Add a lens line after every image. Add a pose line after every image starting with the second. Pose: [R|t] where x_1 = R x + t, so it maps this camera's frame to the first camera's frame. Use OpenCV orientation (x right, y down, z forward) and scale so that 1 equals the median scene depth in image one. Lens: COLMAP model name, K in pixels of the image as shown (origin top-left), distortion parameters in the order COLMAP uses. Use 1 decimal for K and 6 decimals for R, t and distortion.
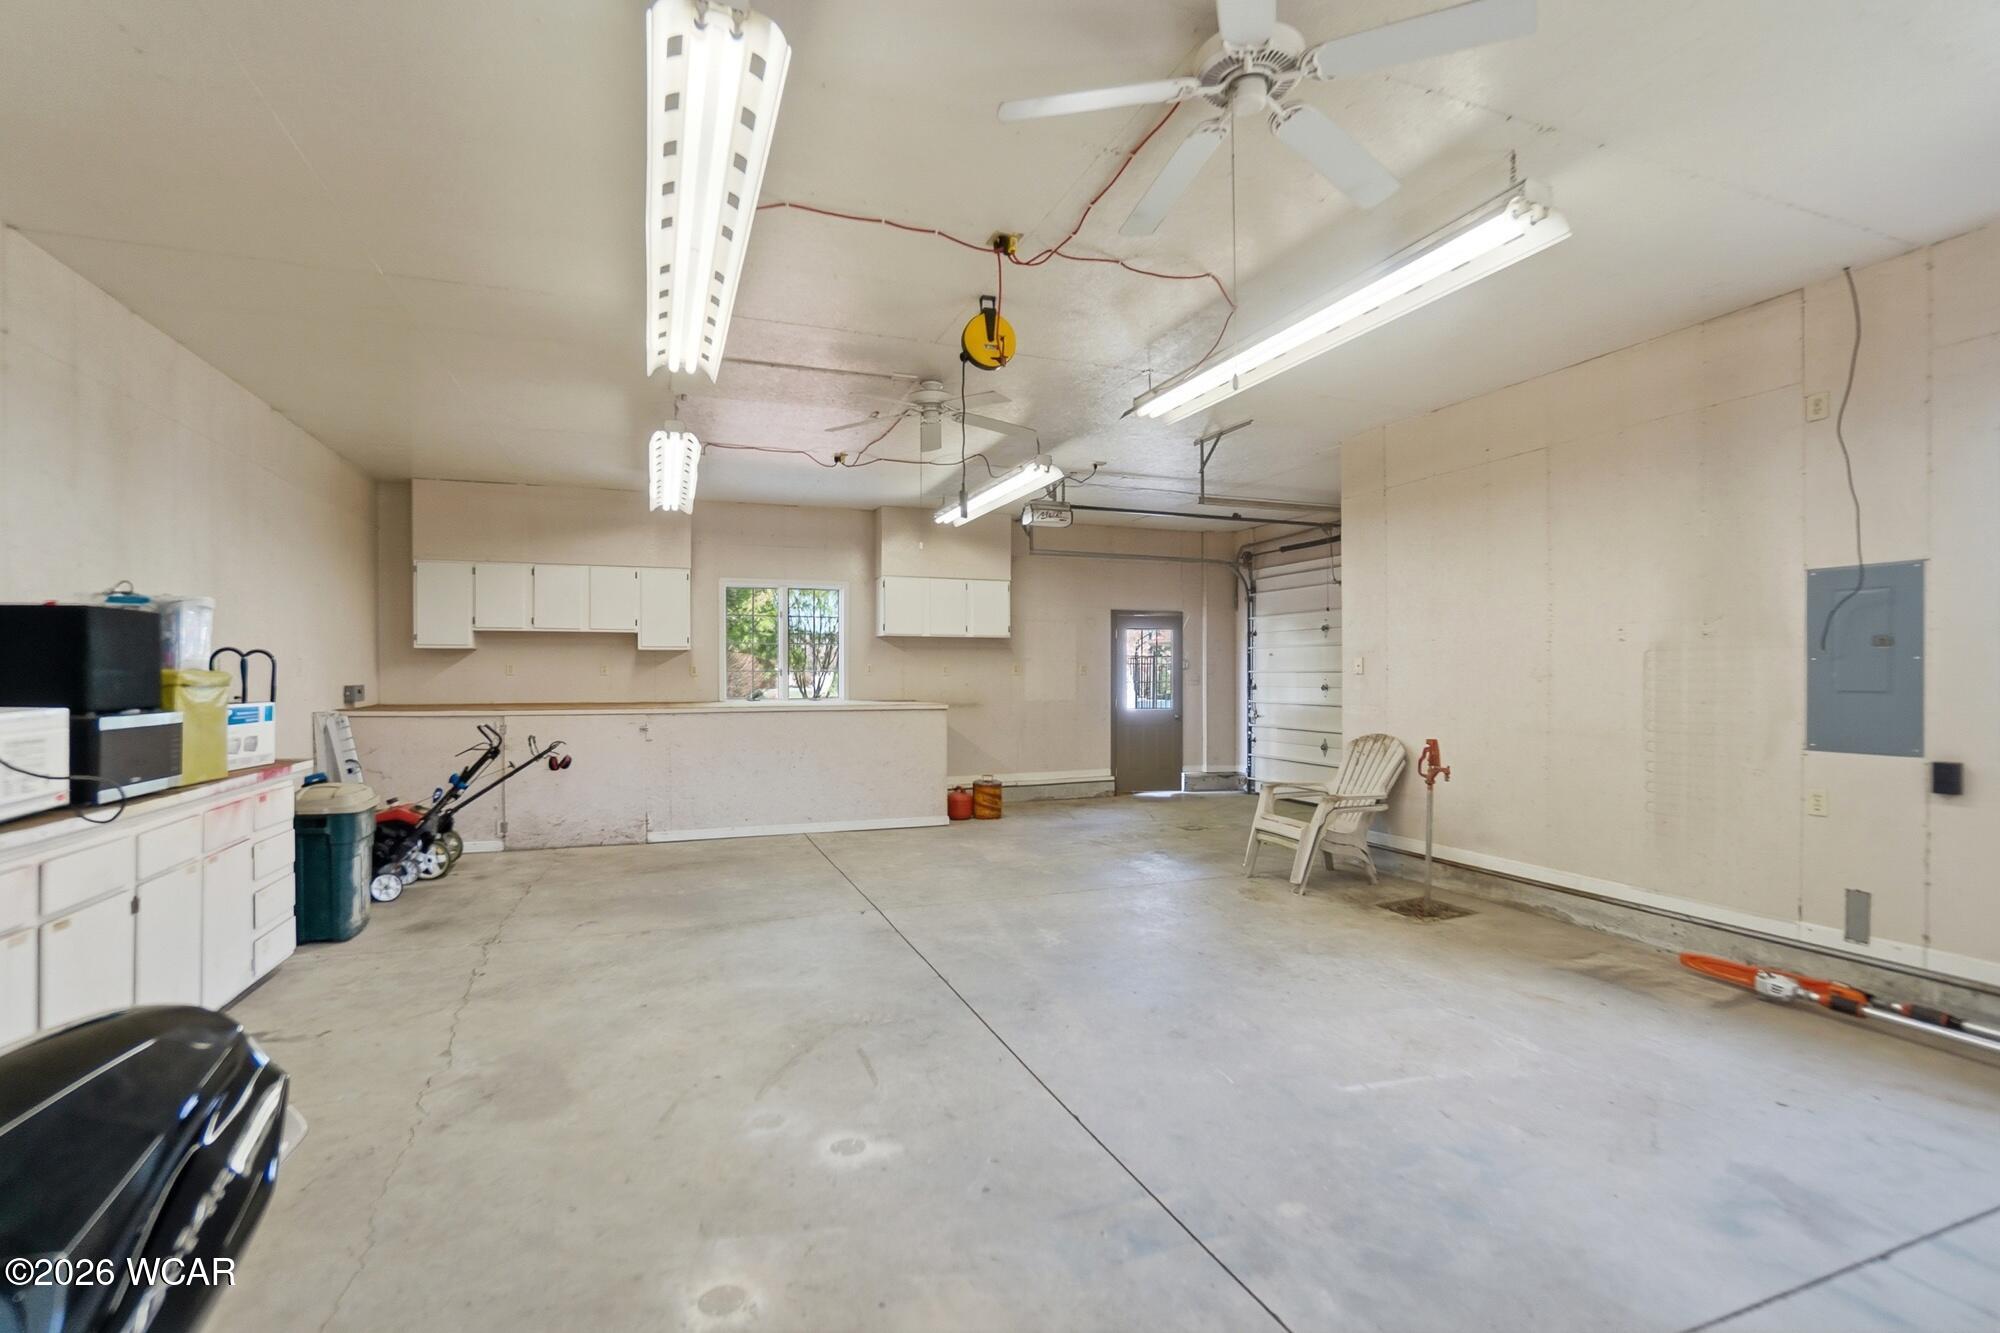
lens RADIAL K [[900.2, 0, 1000.0], [0, 900.2, 666.5], [0, 0, 1]] dist [-0.000177, 0.000032]
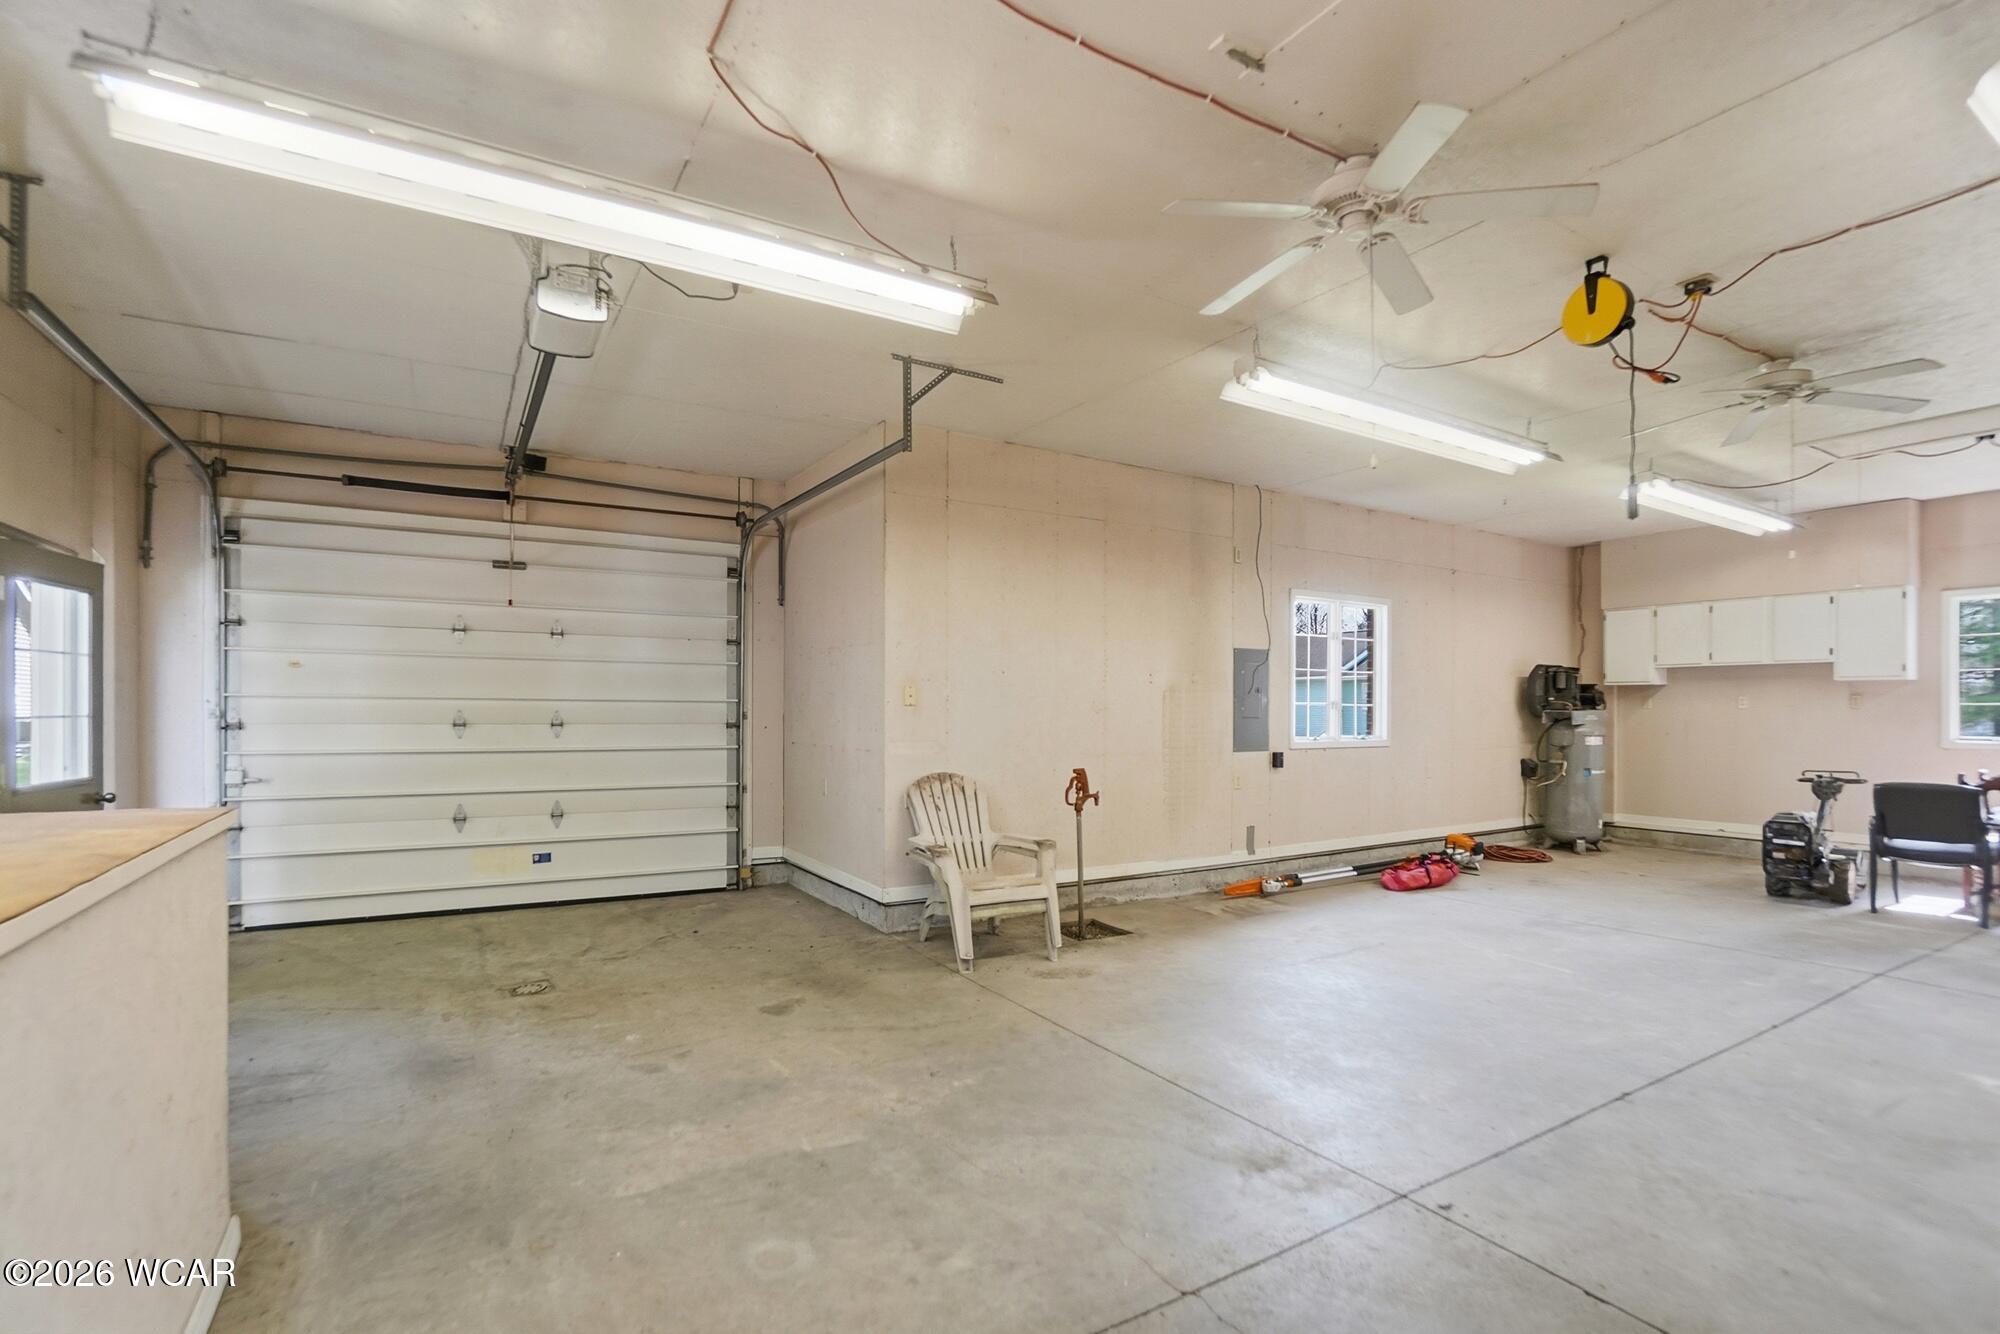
lens RADIAL K [[934.0, 0, 996.3], [0, 934.0, 705.1], [0, 0, 1]] dist [-0.043100, 0.000058]
pose [[-0.165315, 0.003116, 0.986236, -0.590995], [-0.015225, 0.999868, -0.005711, 0.014893], [-0.986123, -0.015960, -0.165245, 1.302294]]
